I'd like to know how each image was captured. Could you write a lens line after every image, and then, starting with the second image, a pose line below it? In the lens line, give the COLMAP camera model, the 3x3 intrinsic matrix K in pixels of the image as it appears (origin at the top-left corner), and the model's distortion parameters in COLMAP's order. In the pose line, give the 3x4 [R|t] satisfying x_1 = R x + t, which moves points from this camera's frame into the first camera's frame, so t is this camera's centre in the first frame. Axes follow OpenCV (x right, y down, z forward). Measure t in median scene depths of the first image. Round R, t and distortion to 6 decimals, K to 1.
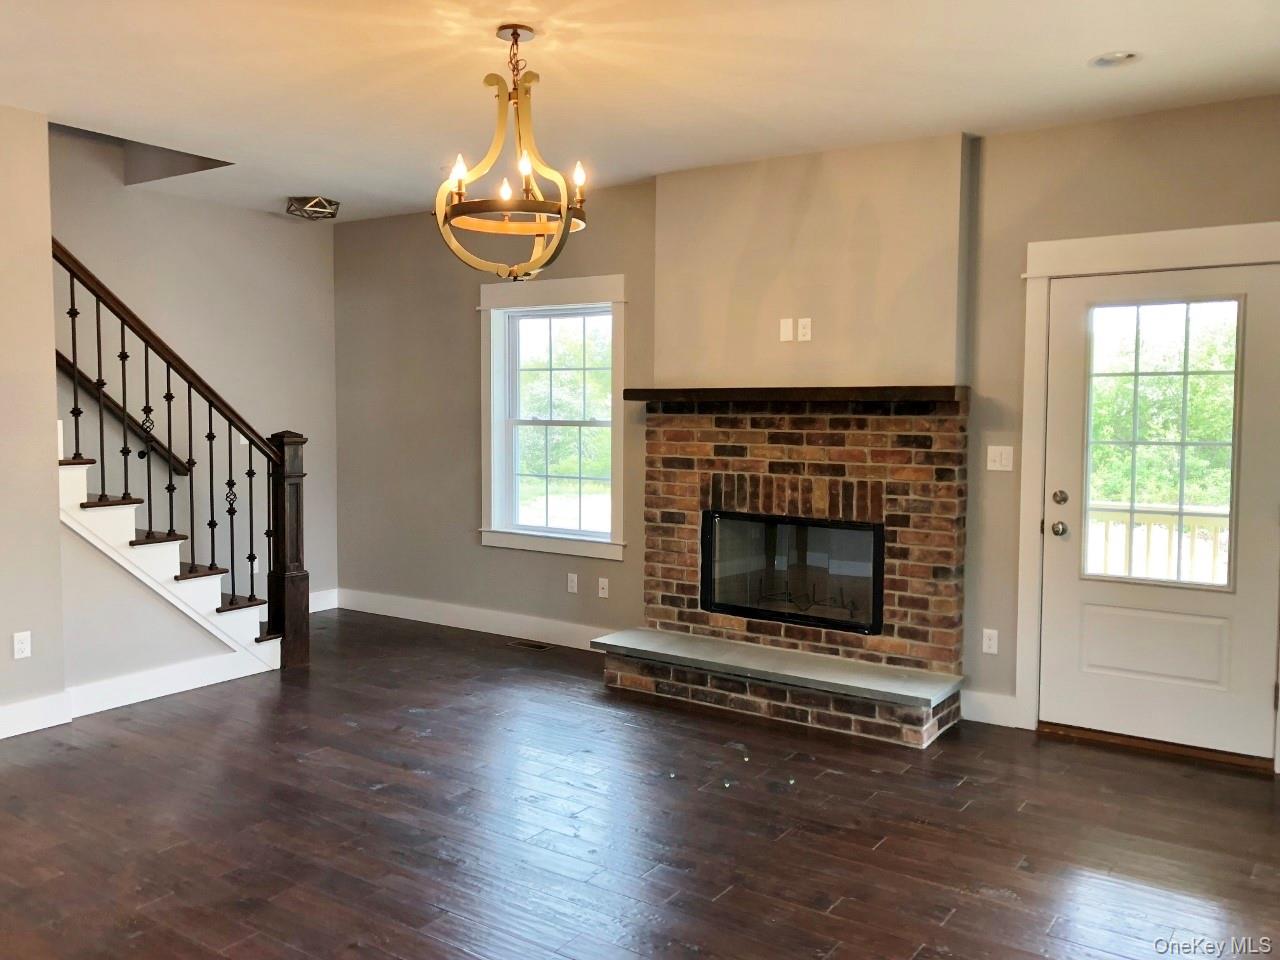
lens RADIAL K [[1072.9, 0, 638.7], [0, 1072.9, 474.4], [0, 0, 1]] dist [0.055743, -0.003867]
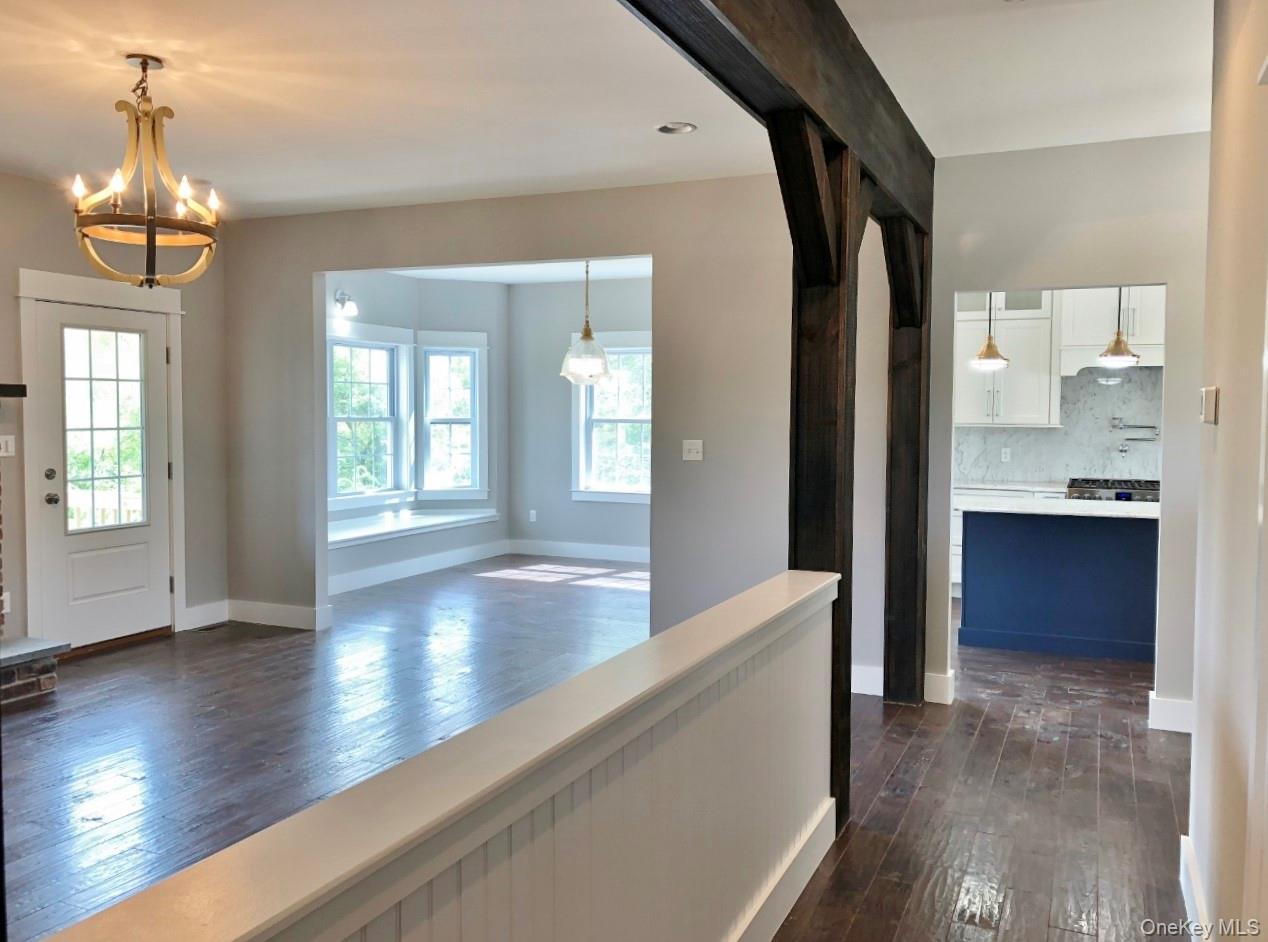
lens RADIAL K [[1067.8, 0, 636.1], [0, 1067.8, 476.1], [0, 0, 1]] dist [0.006310, 0.005342]
pose [[-0.212819, -0.070140, 0.974571, -1.015944], [0.044865, 0.995667, 0.081456, -0.049335], [-0.976061, 0.061059, -0.208750, 0.610359]]
